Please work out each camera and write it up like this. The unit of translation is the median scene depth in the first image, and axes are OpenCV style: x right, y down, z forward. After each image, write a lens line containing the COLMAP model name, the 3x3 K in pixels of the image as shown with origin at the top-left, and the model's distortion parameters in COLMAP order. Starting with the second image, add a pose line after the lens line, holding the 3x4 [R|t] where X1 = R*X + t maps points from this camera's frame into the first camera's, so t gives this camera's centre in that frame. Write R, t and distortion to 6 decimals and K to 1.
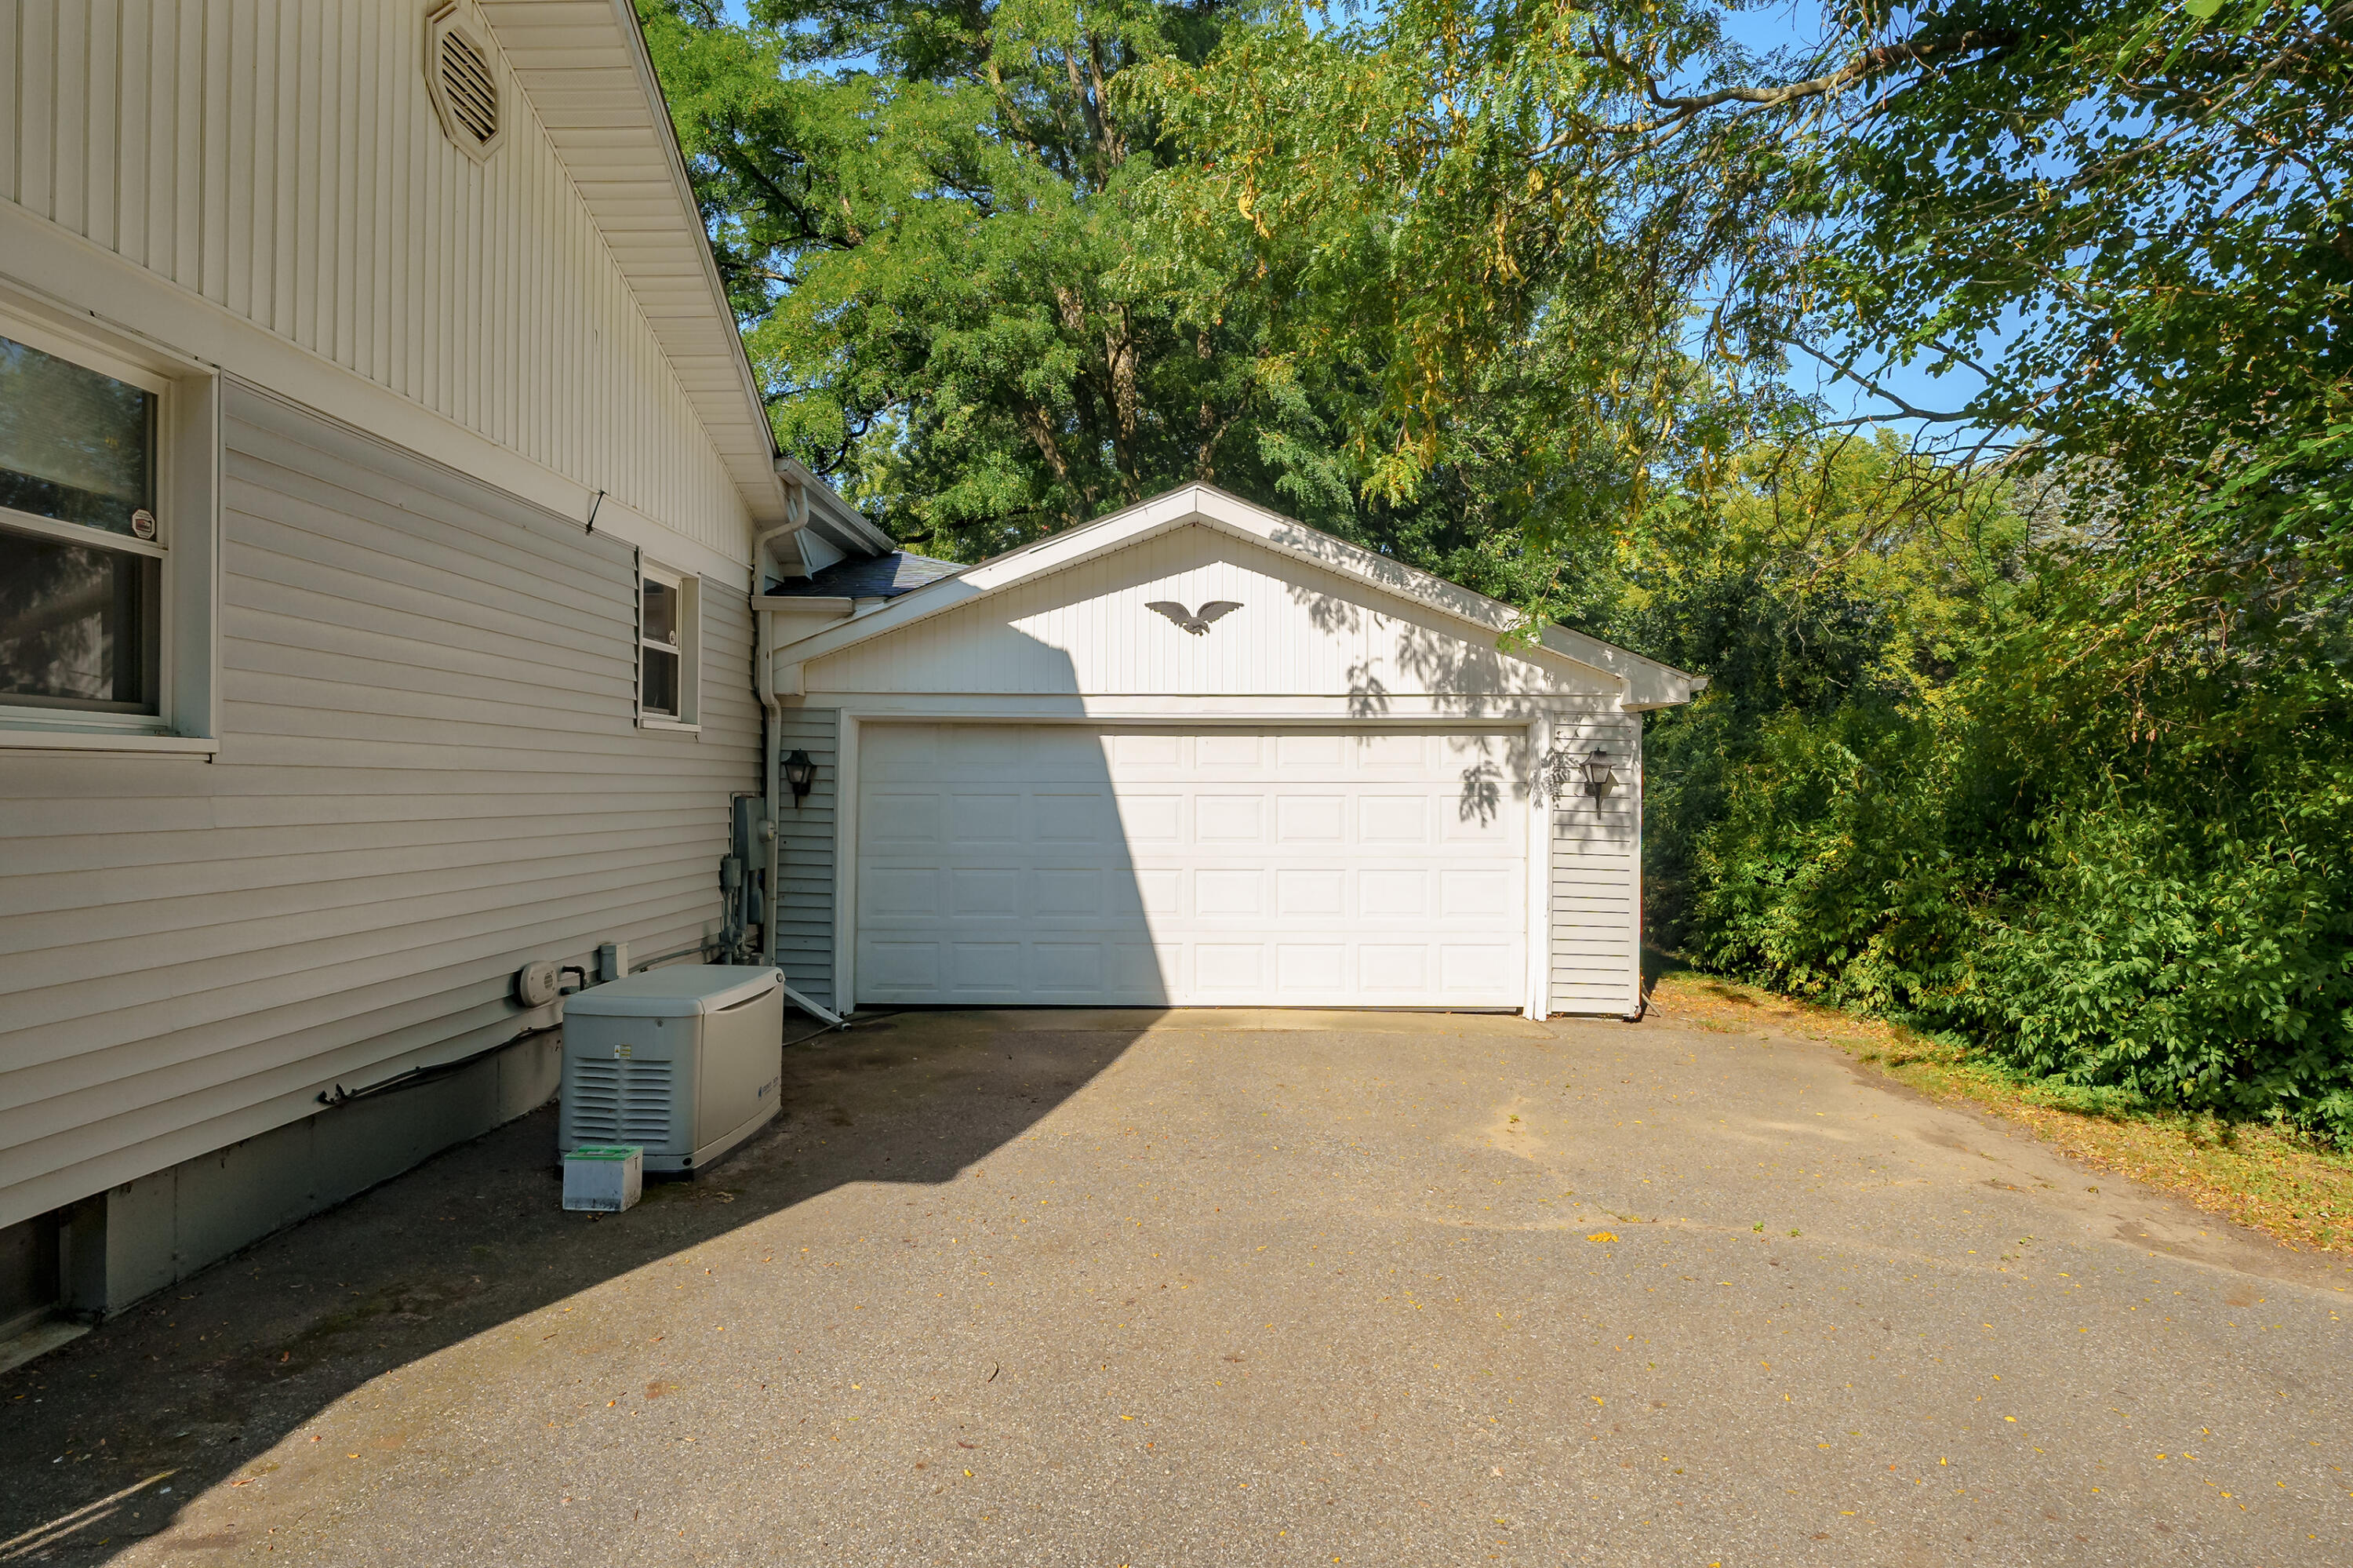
lens RADIAL K [[1320.9, 0, 1187.9], [0, 1320.9, 786.2], [0, 0, 1]] dist [0.000988, -0.000595]
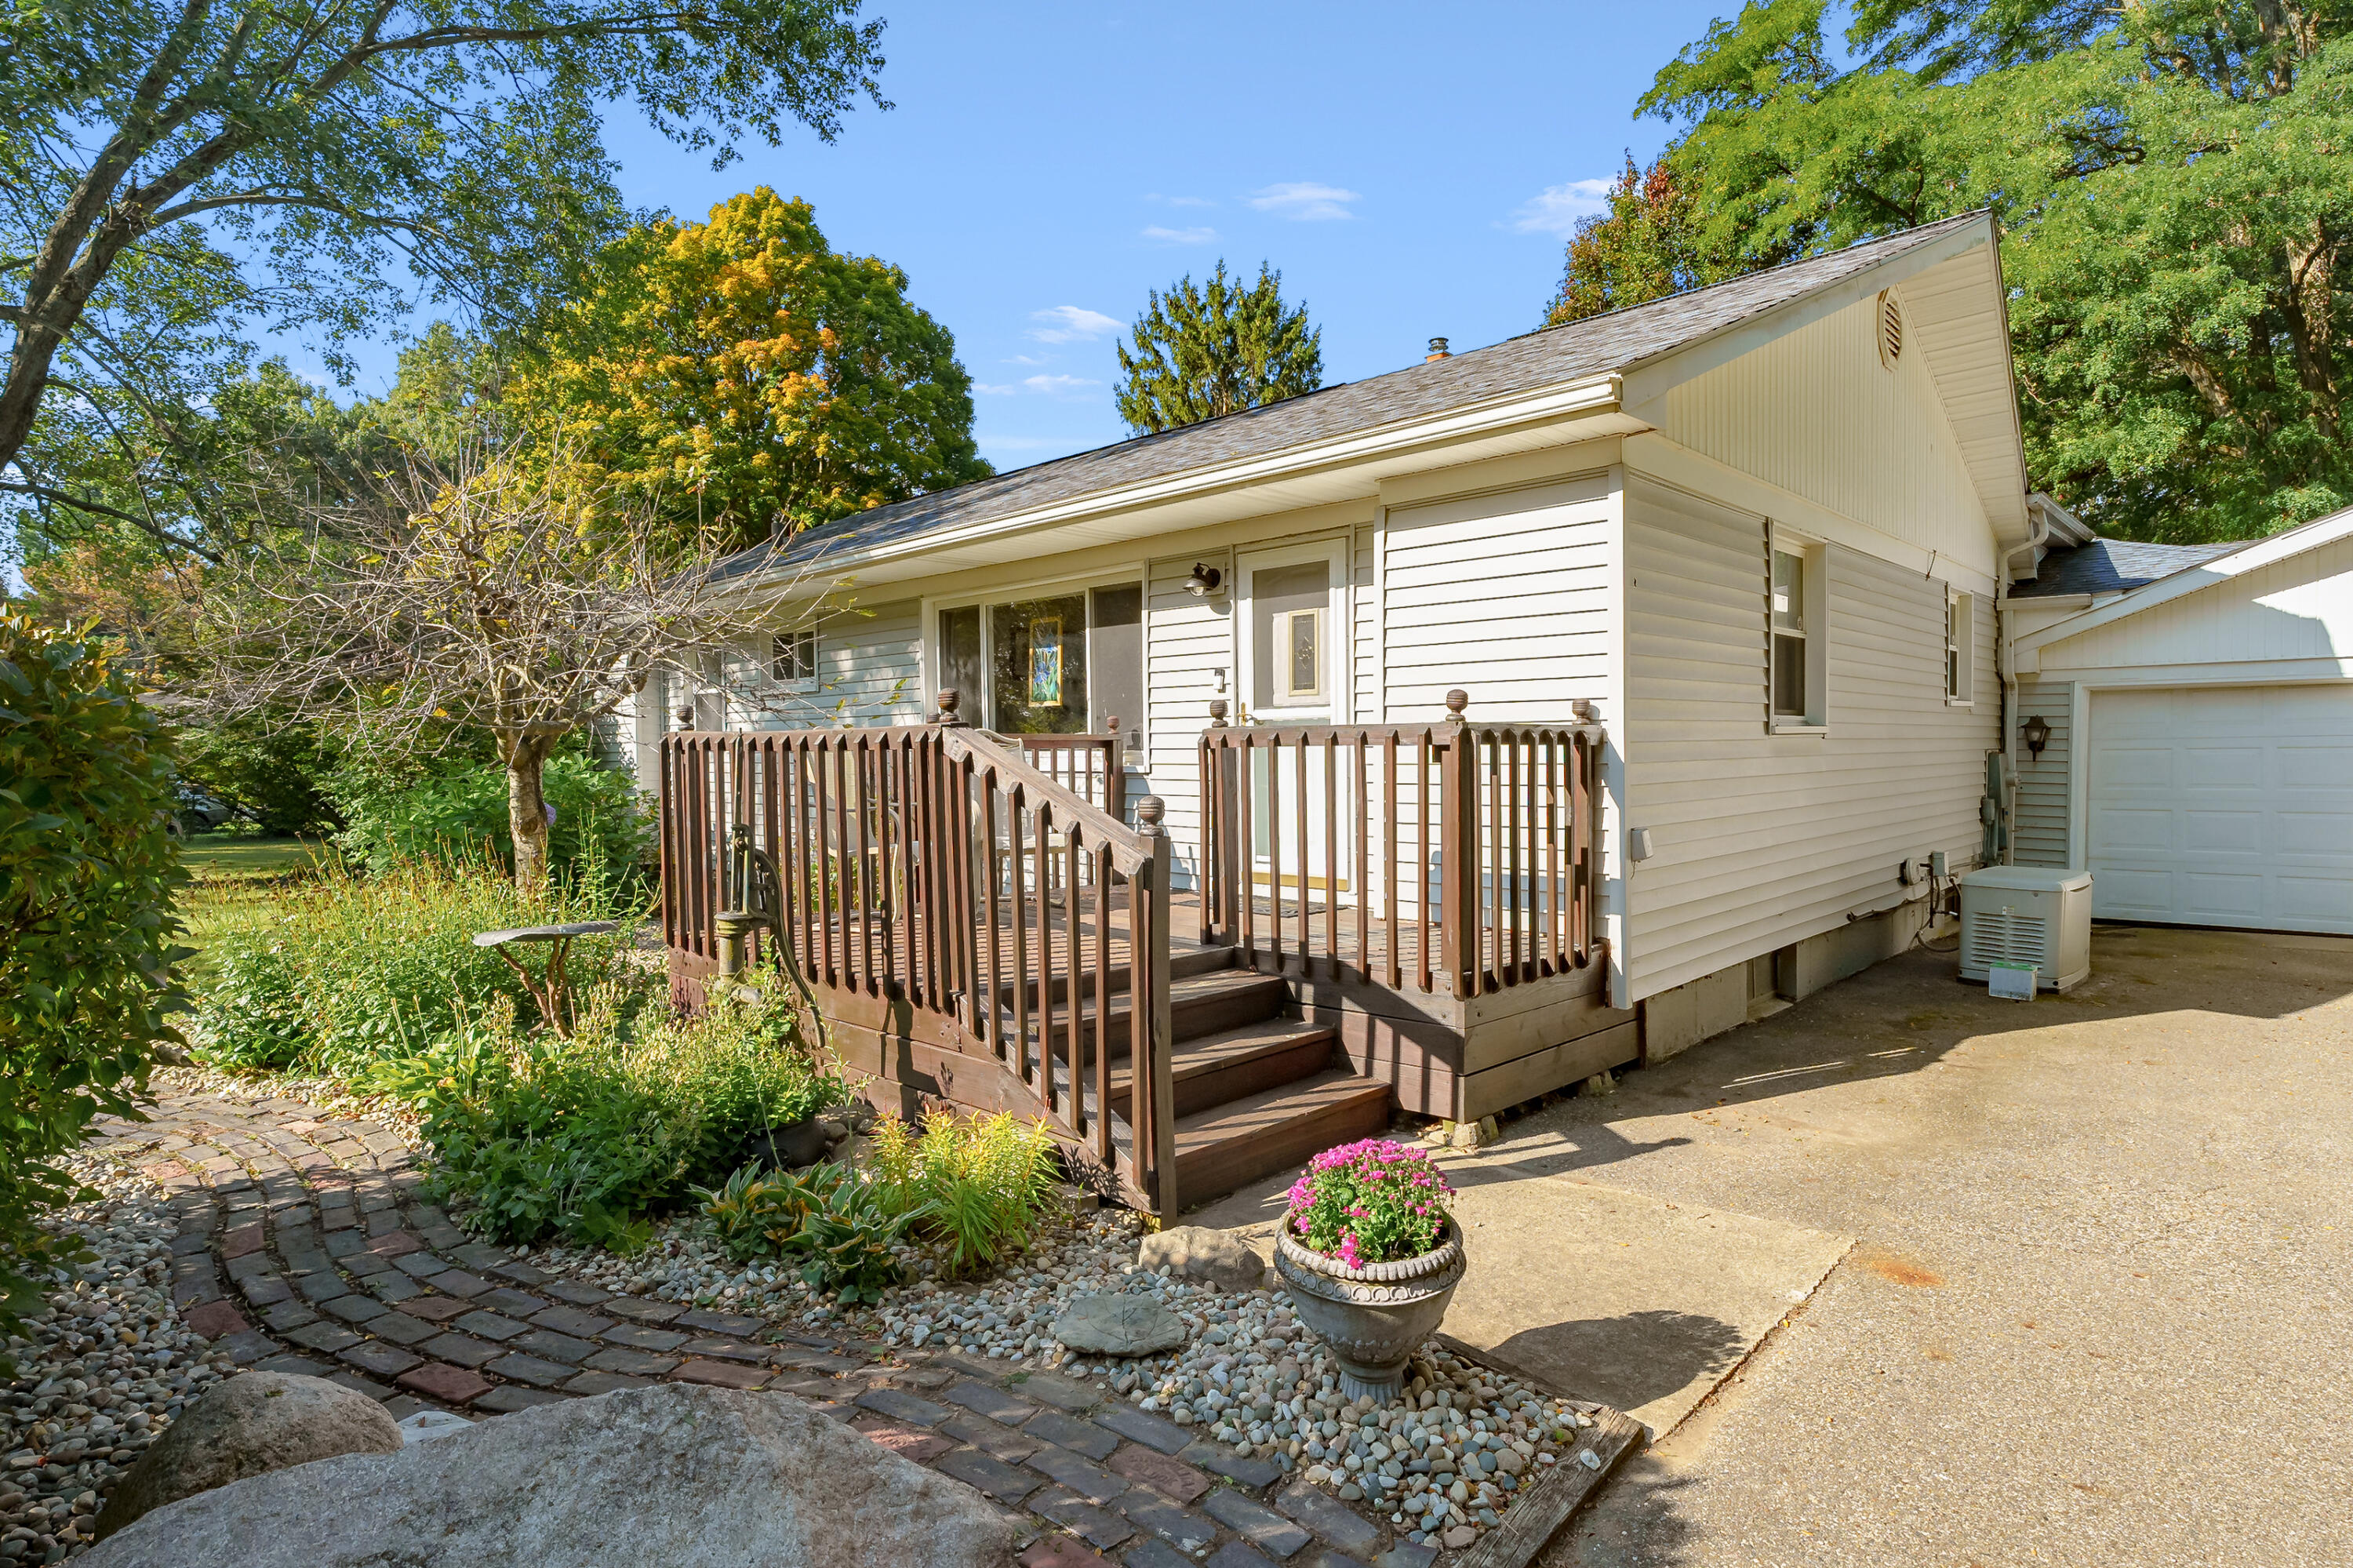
lens RADIAL K [[1233.1, 0, 1180.0], [0, 1233.1, 786.9], [0, 0, 1]] dist [-0.004074, 0.001737]
pose [[0.720741, 0.004653, -0.693188, -0.065600], [0.017876, 0.999520, 0.025296, -0.003746], [0.692973, -0.030623, 0.720312, -0.444241]]
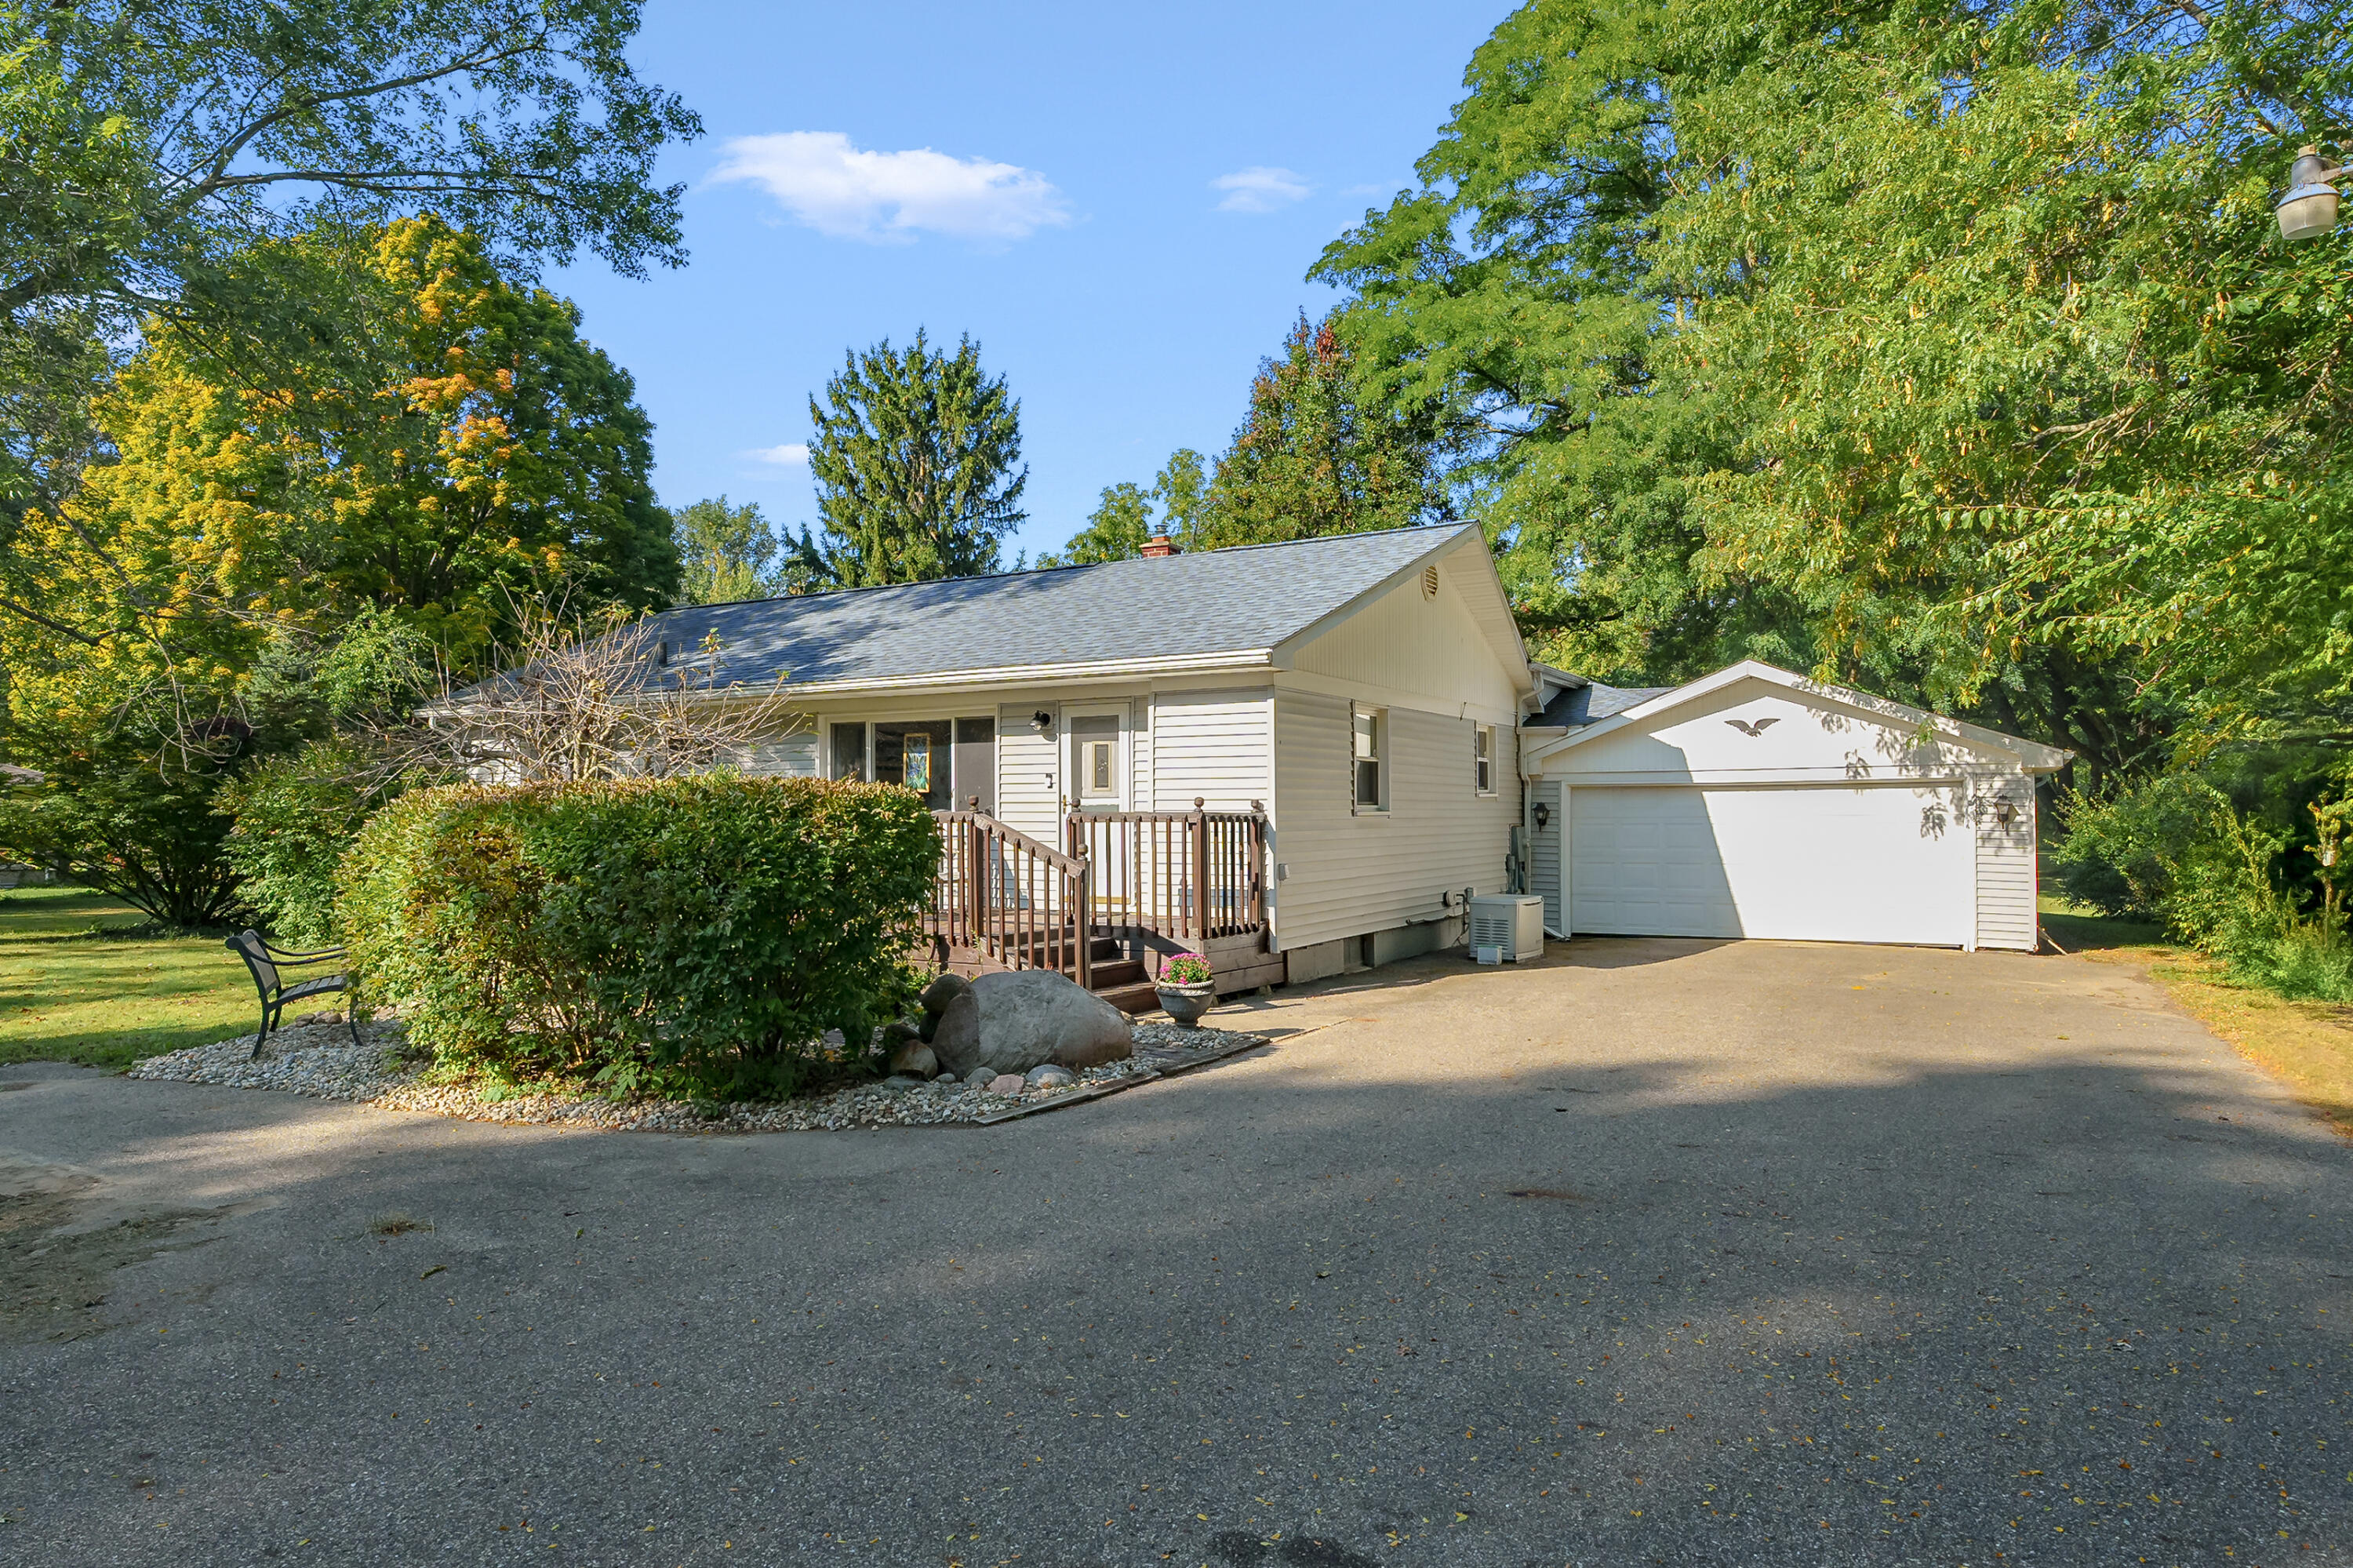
lens RADIAL K [[1367.0, 0, 1178.0], [0, 1367.0, 785.9], [0, 0, 1]] dist [-0.001827, -0.000075]
pose [[0.868673, -0.022225, -0.494886, 0.252609], [0.011989, 0.999644, -0.023850, -0.010265], [0.495240, 0.014785, 0.868630, -1.068820]]
